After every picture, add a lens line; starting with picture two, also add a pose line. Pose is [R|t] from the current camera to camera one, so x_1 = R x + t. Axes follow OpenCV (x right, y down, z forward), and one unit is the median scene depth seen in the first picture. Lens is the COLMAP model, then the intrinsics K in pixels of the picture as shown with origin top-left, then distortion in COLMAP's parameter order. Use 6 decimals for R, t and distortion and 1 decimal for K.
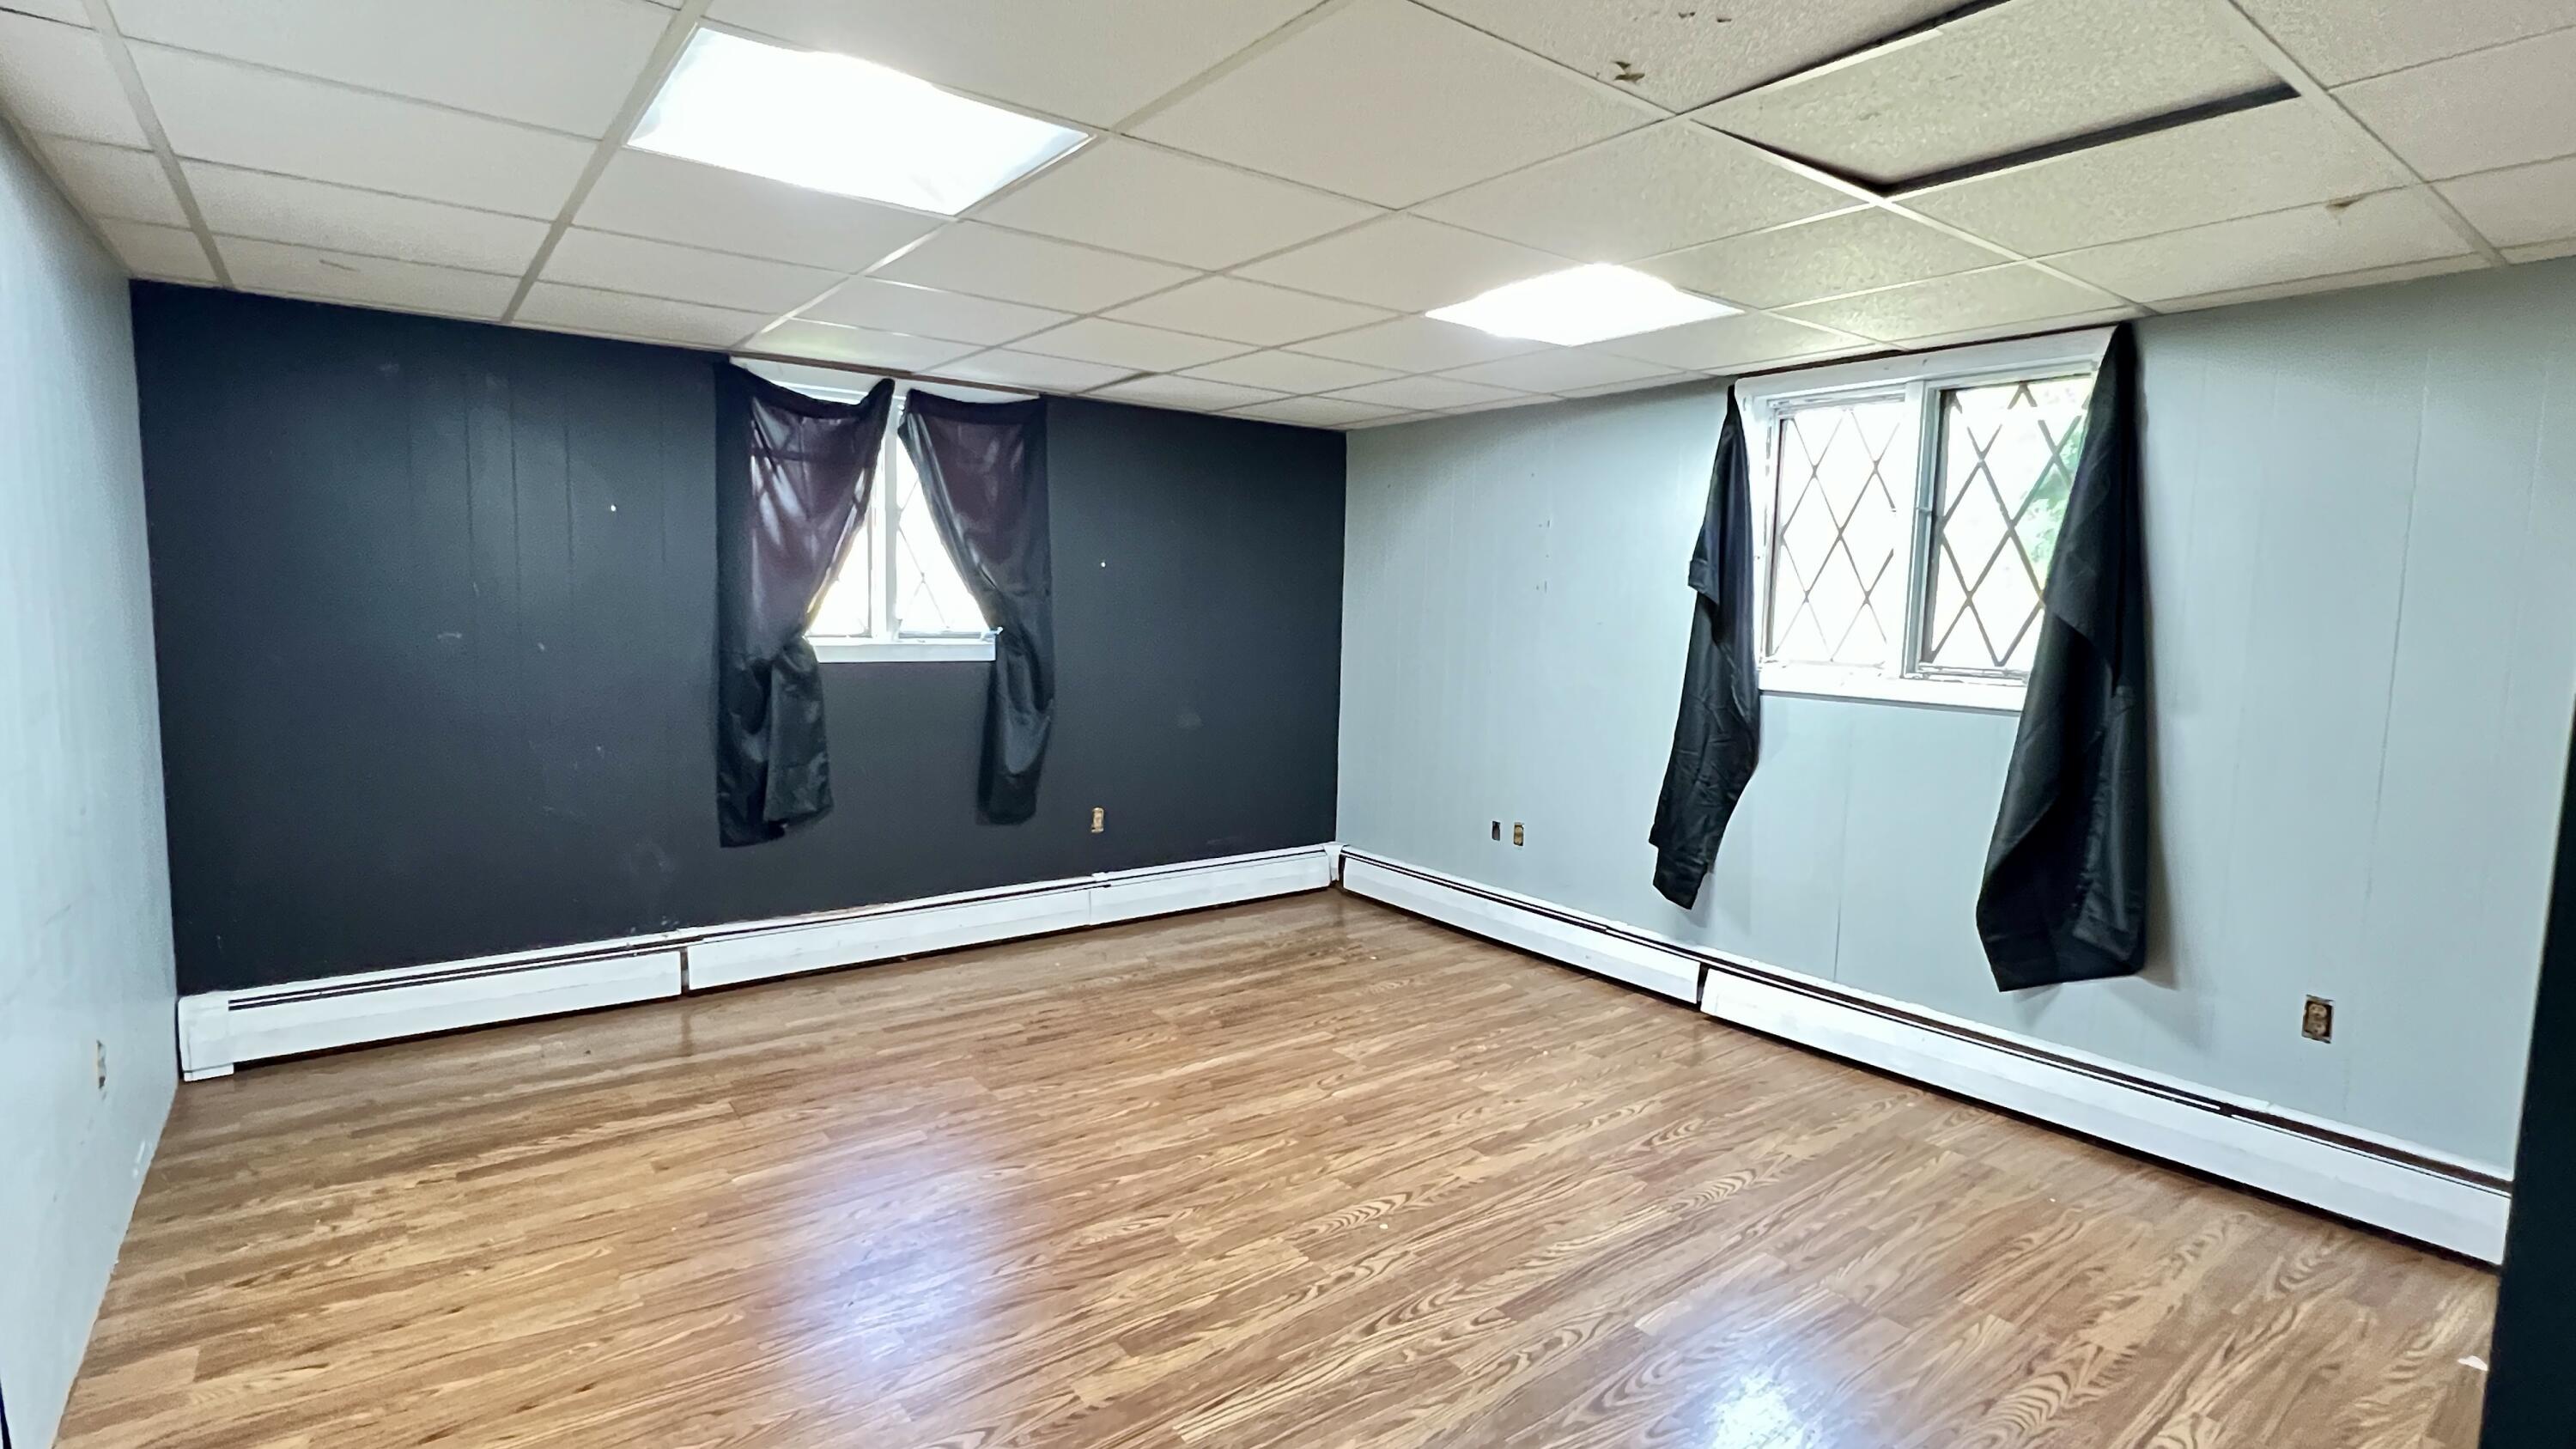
lens RADIAL K [[1218.9, 0, 1279.2], [0, 1218.9, 717.6], [0, 0, 1]] dist [-0.000722, 0.000604]
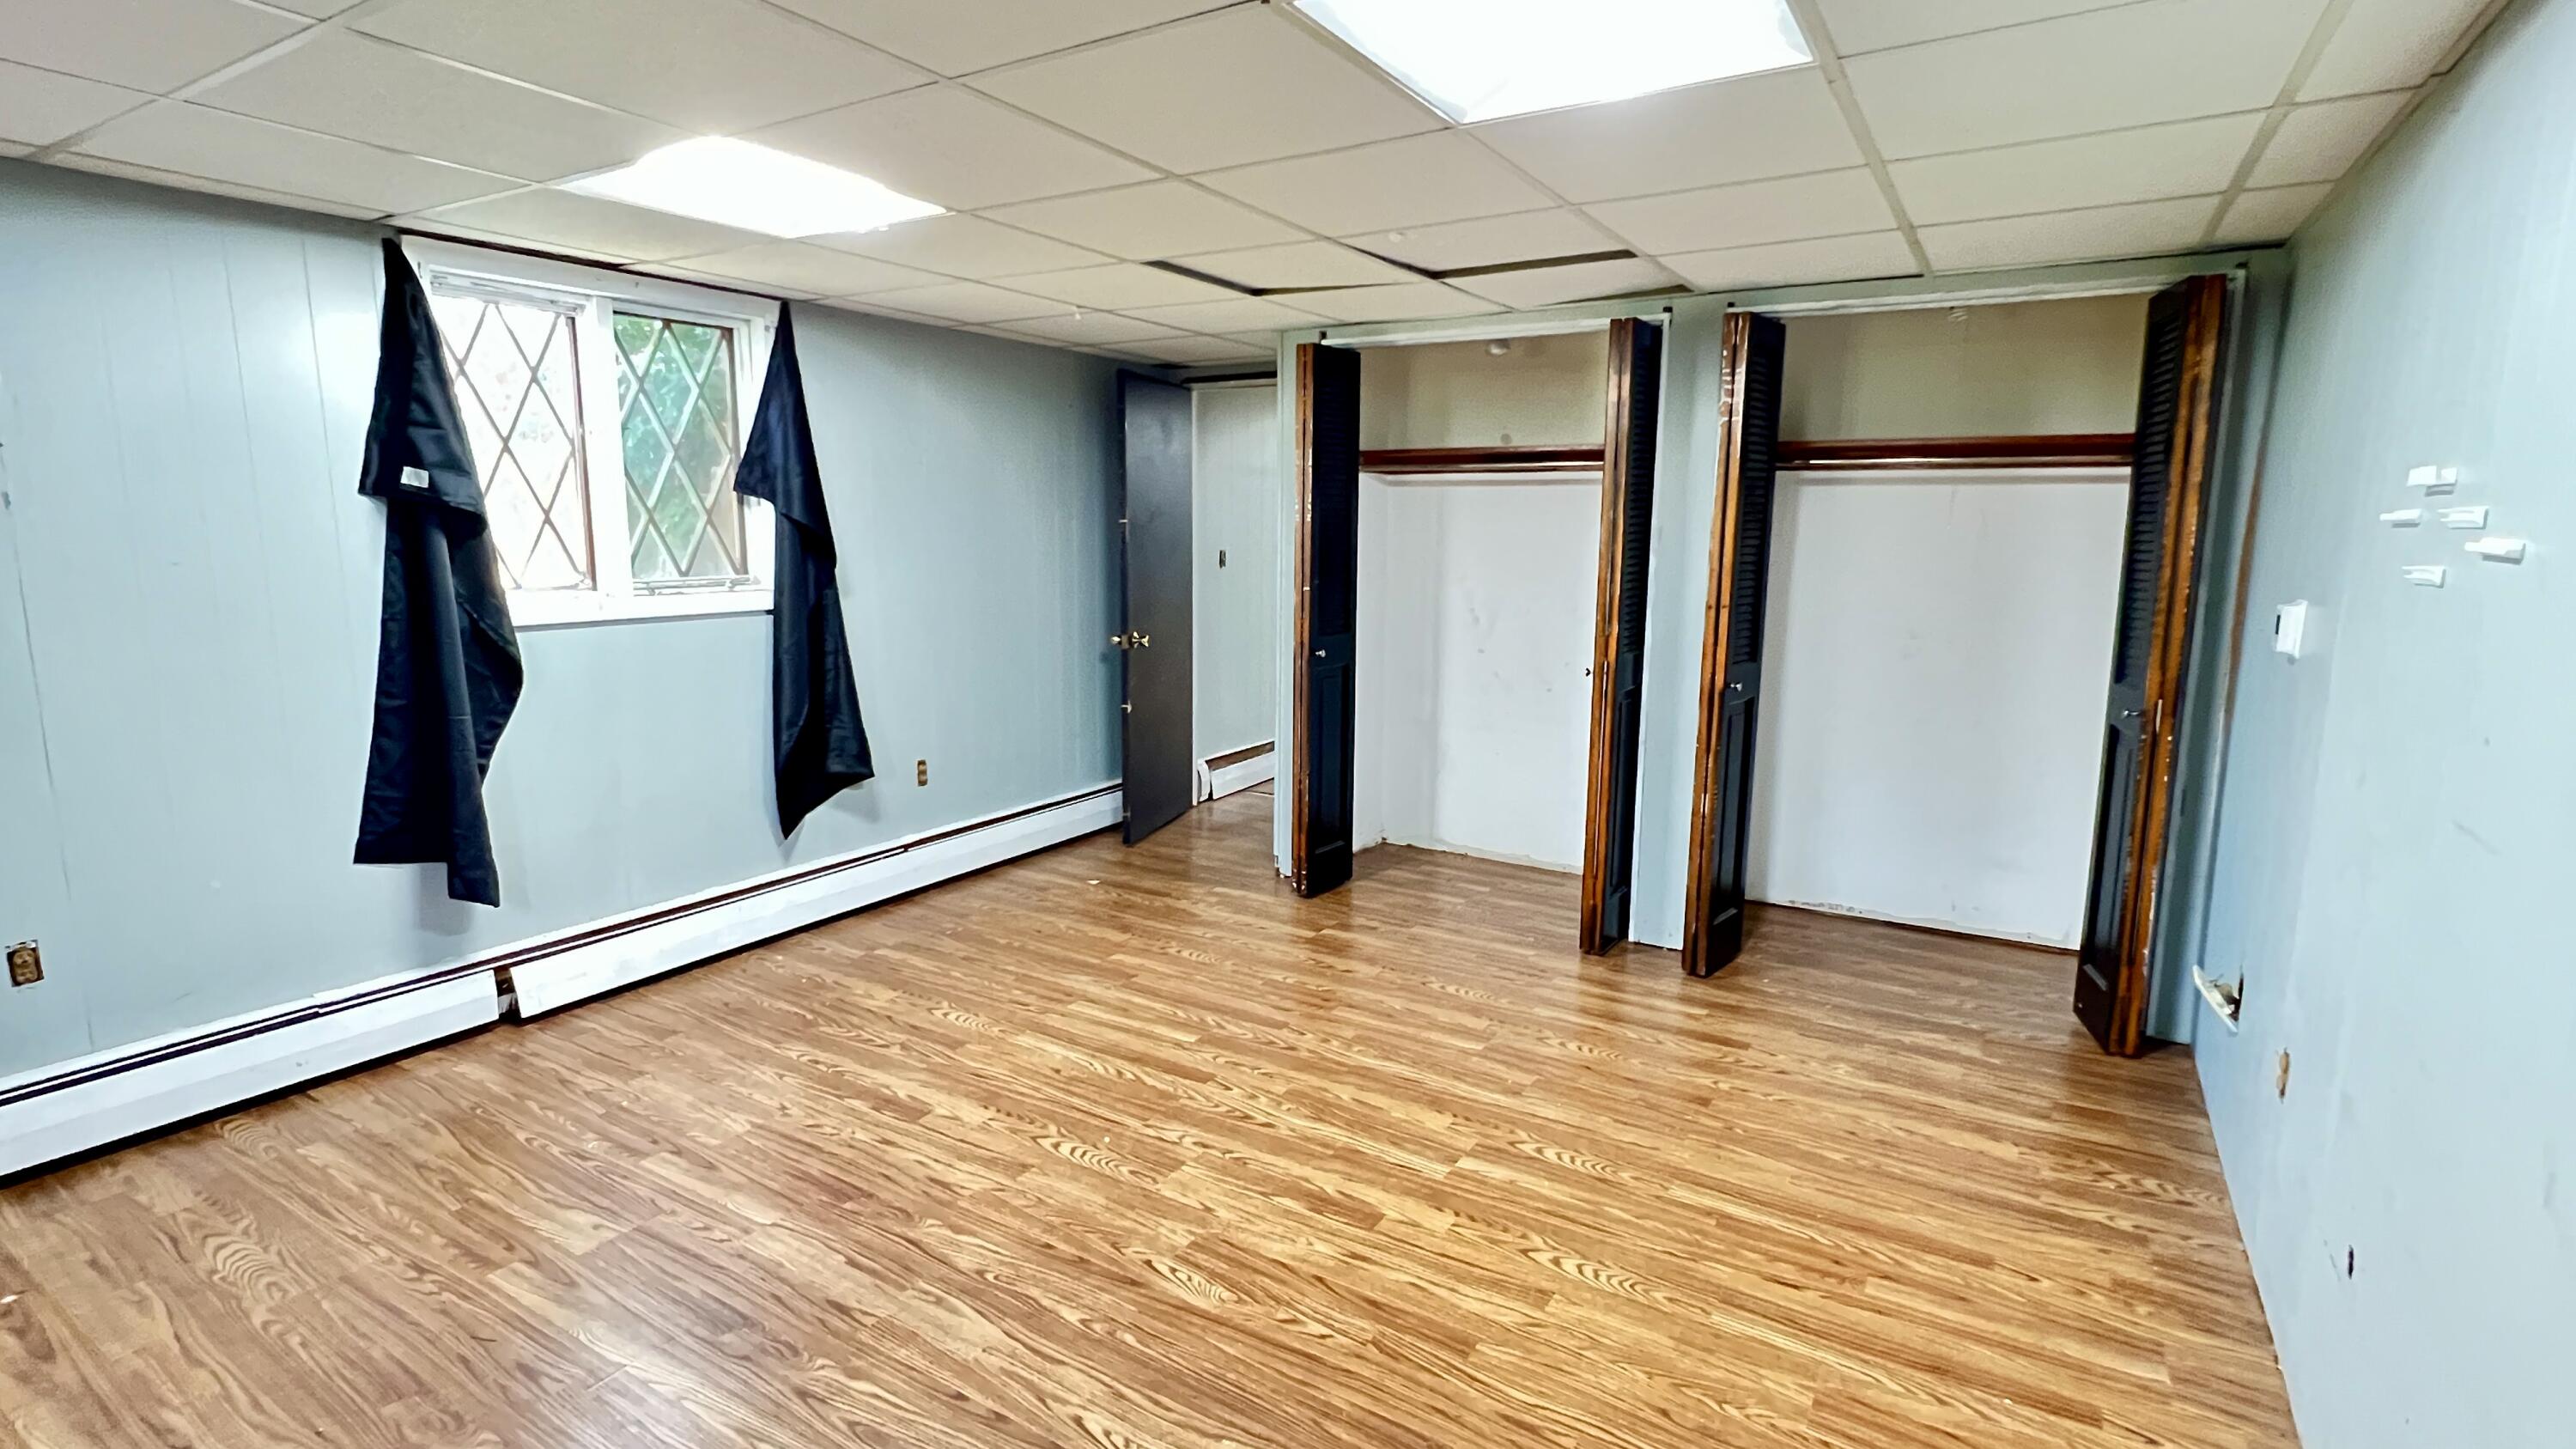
lens RADIAL K [[1218.9, 0, 1280.4], [0, 1218.9, 723.7], [0, 0, 1]] dist [-0.000722, 0.000604]
pose [[-0.361418, -0.178258, 0.915206, -0.762560], [0.078360, 0.972276, 0.220318, -0.132558], [-0.929105, 0.151342, -0.337429, 1.023548]]
